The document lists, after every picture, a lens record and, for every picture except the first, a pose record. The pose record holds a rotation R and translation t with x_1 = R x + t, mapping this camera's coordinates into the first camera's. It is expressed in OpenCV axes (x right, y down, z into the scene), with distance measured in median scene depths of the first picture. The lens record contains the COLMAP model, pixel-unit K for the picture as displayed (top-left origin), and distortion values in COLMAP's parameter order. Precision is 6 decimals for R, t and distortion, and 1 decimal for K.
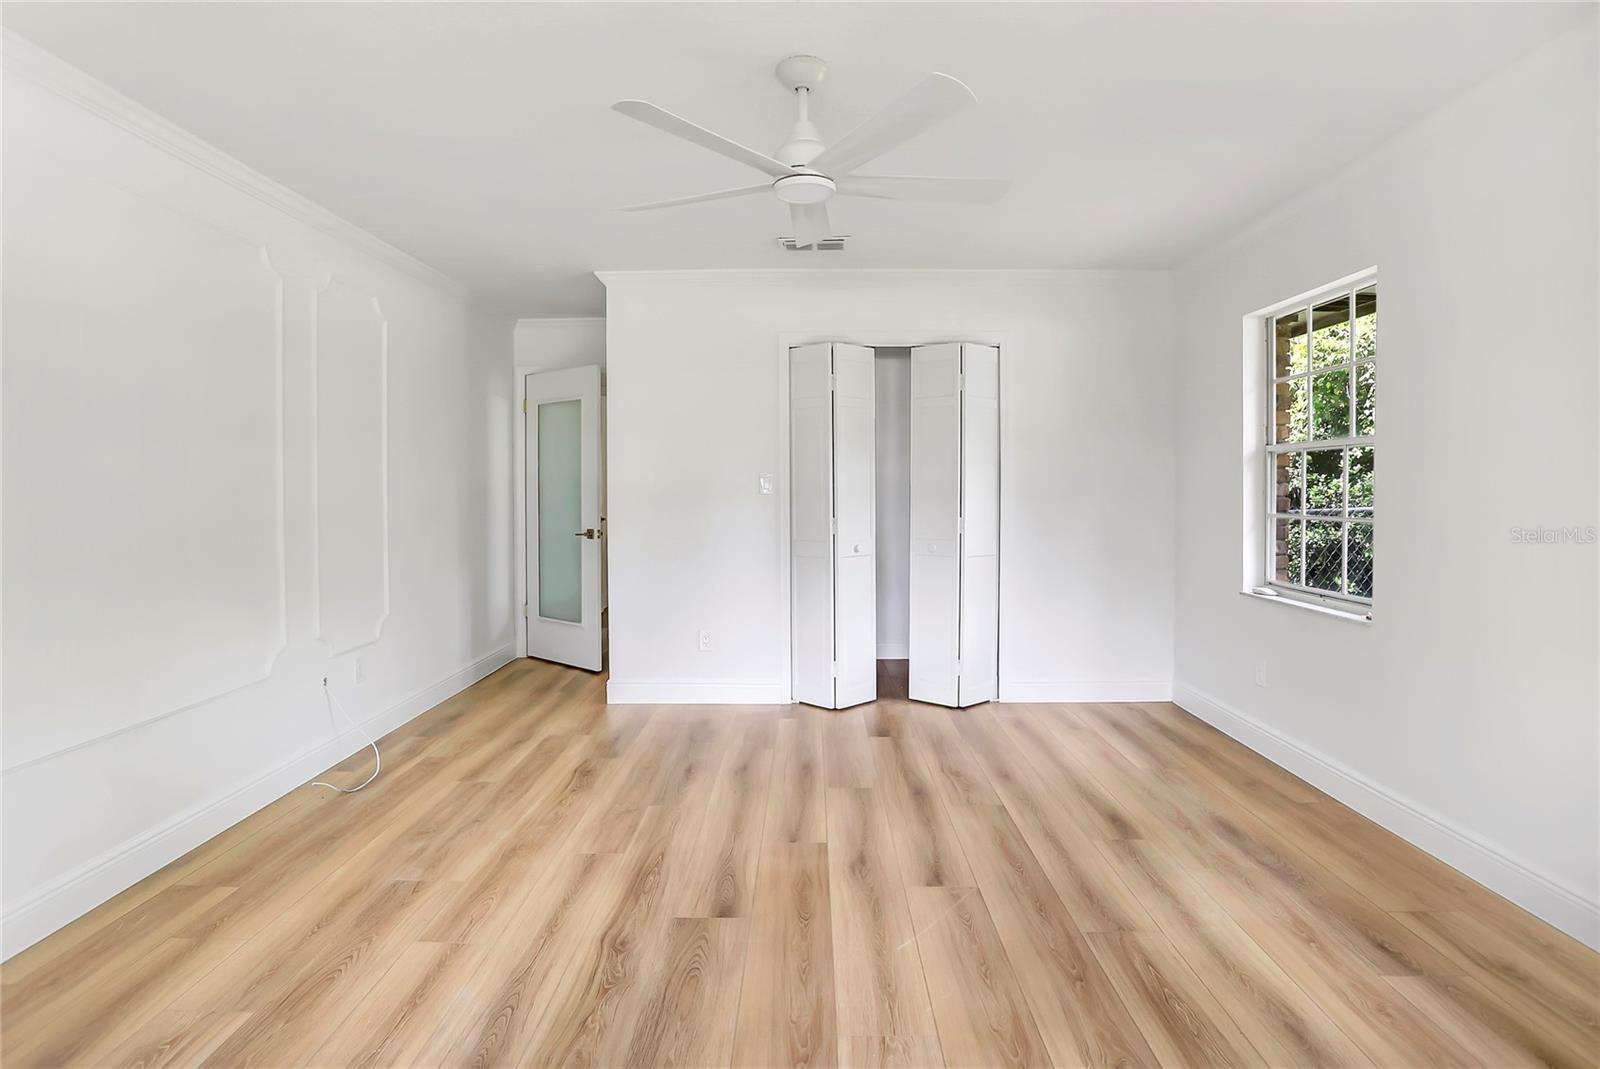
lens RADIAL K [[842.4, 0, 796.6], [0, 842.4, 505.6], [0, 0, 1]] dist [-0.028812, 0.000909]
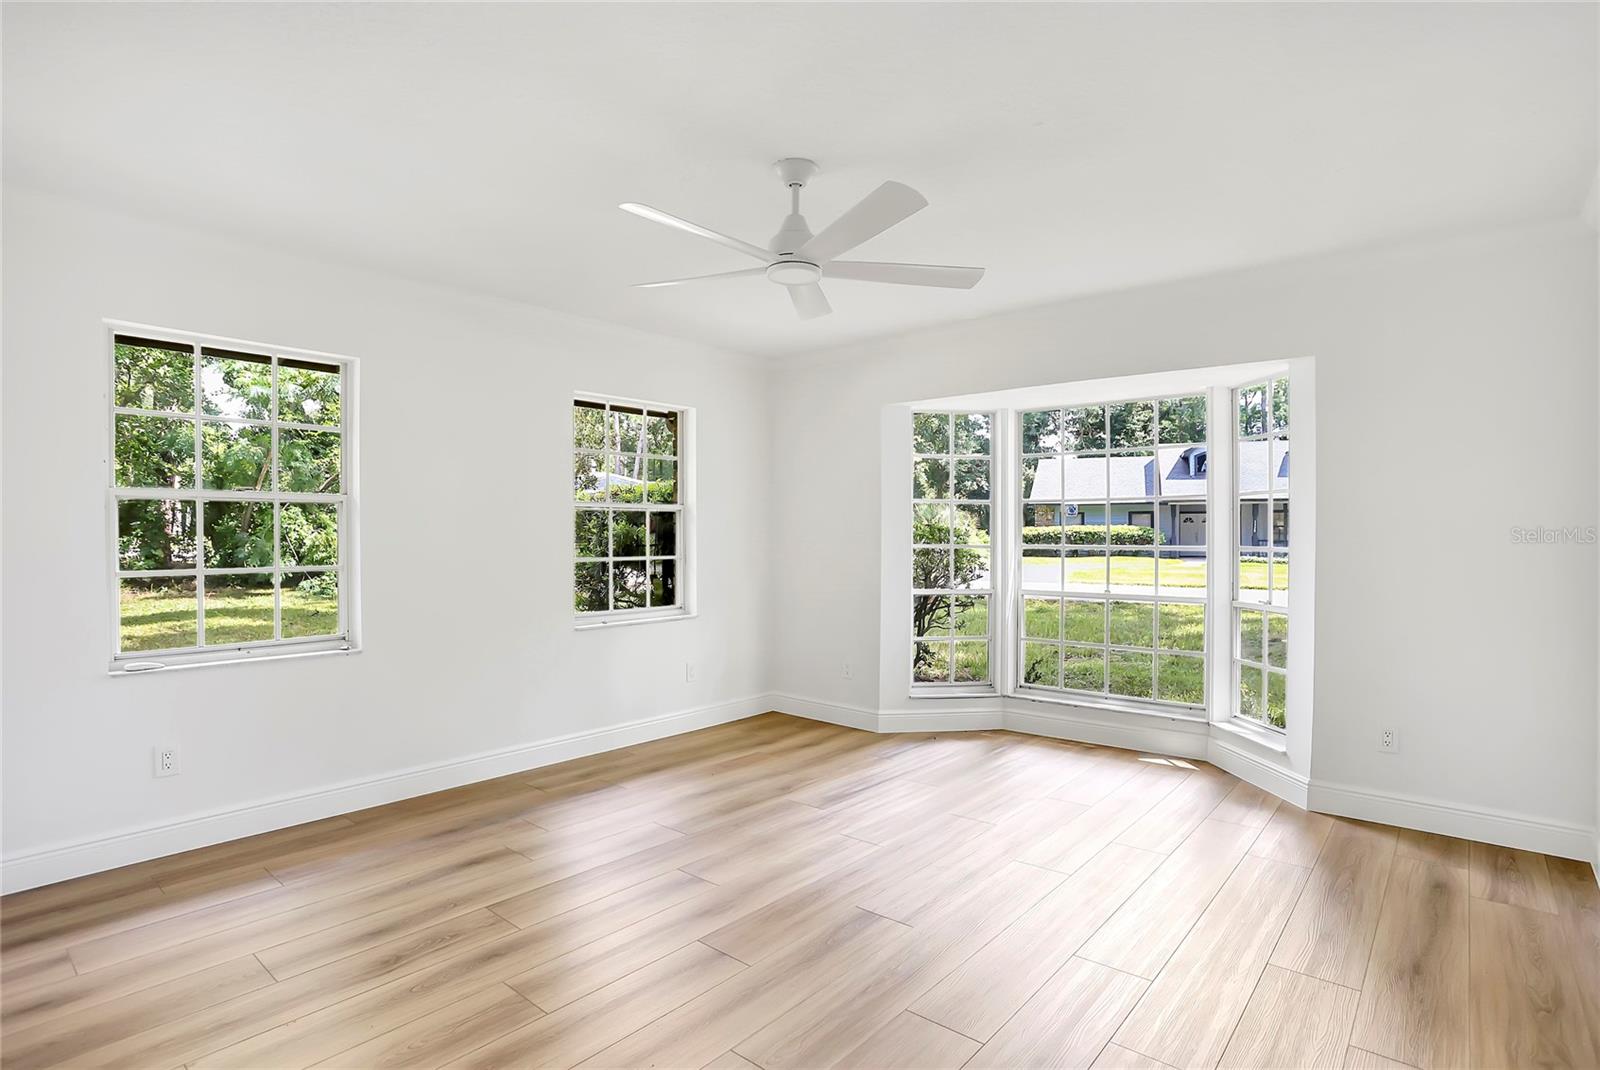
lens RADIAL K [[816.6, 0, 805.1], [0, 816.6, 538.7], [0, 0, 1]] dist [-0.029463, 0.000073]
pose [[-0.778926, 0.000943, 0.627115, -0.583055], [0.017429, 0.999645, 0.020145, -0.036979], [-0.626873, 0.026622, -0.778666, 1.561587]]
